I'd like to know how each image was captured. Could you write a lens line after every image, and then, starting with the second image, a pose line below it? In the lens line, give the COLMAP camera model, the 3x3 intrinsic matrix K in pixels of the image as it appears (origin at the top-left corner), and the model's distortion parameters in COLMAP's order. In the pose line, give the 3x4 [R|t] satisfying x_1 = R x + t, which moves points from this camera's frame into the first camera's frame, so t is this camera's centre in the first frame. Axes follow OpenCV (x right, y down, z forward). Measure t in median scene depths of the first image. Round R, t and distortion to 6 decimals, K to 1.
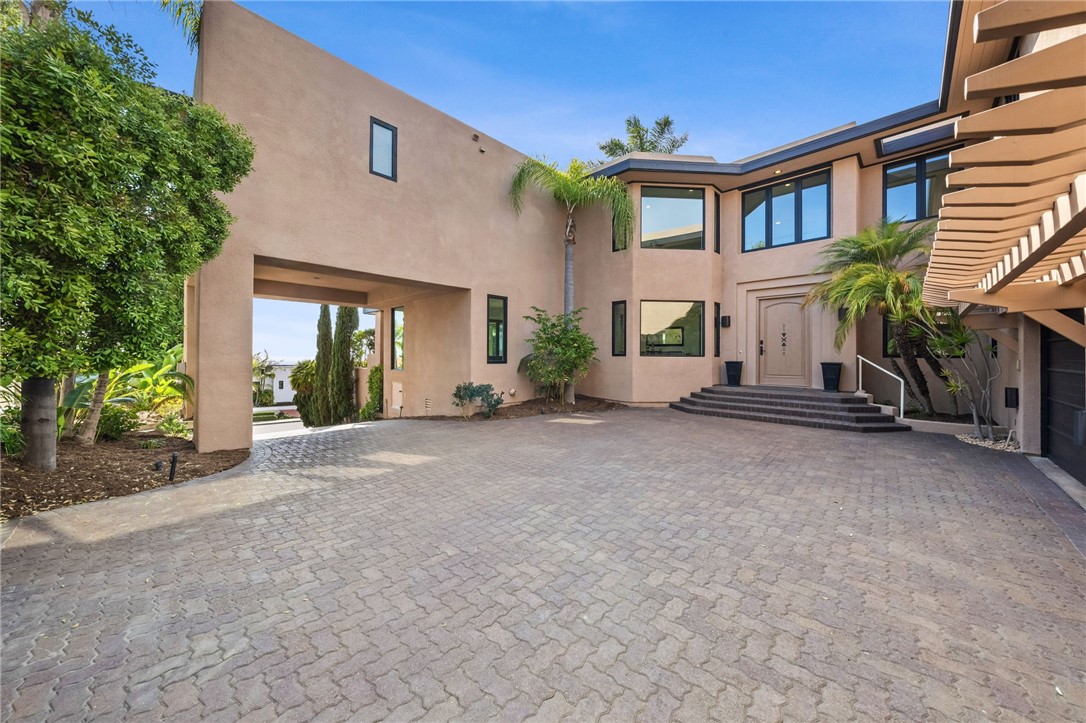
lens RADIAL K [[371.0, 0, 545.1], [0, 371.0, 356.9], [0, 0, 1]] dist [0.000084, 0.000027]
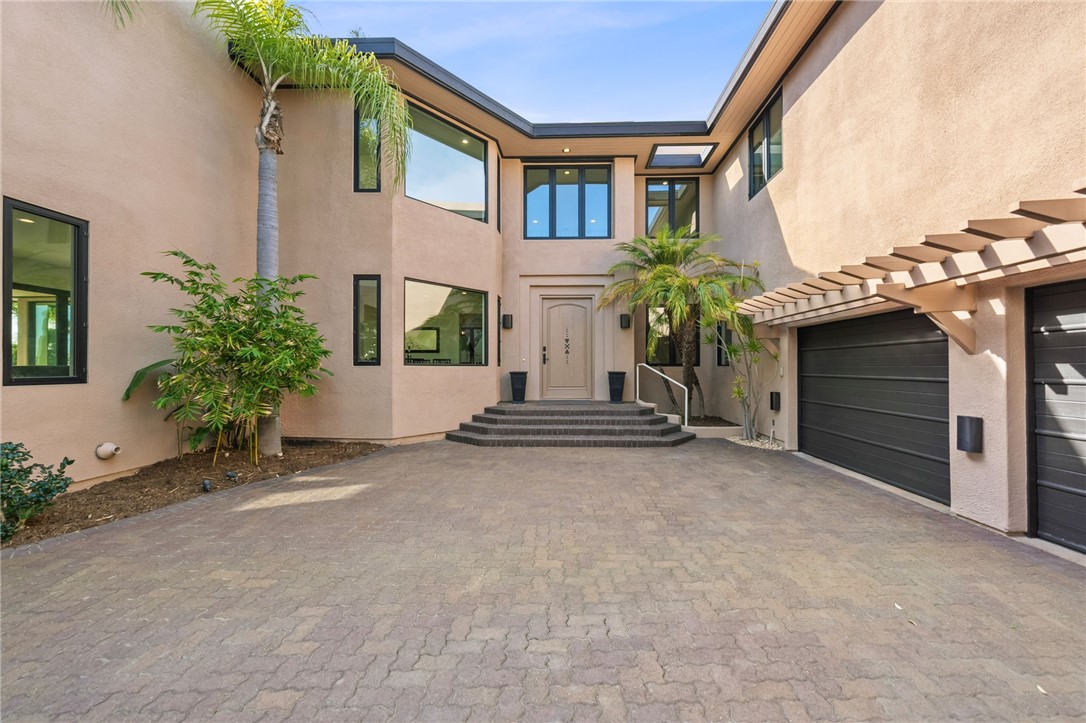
lens RADIAL K [[393.6, 0, 545.8], [0, 393.6, 367.1], [0, 0, 1]] dist [-0.004609, 0.000507]
pose [[0.731836, -0.003161, 0.681473, -0.028073], [0.005458, 0.999984, -0.001222, 0.003505], [-0.681459, 0.004614, 0.731842, 0.357765]]
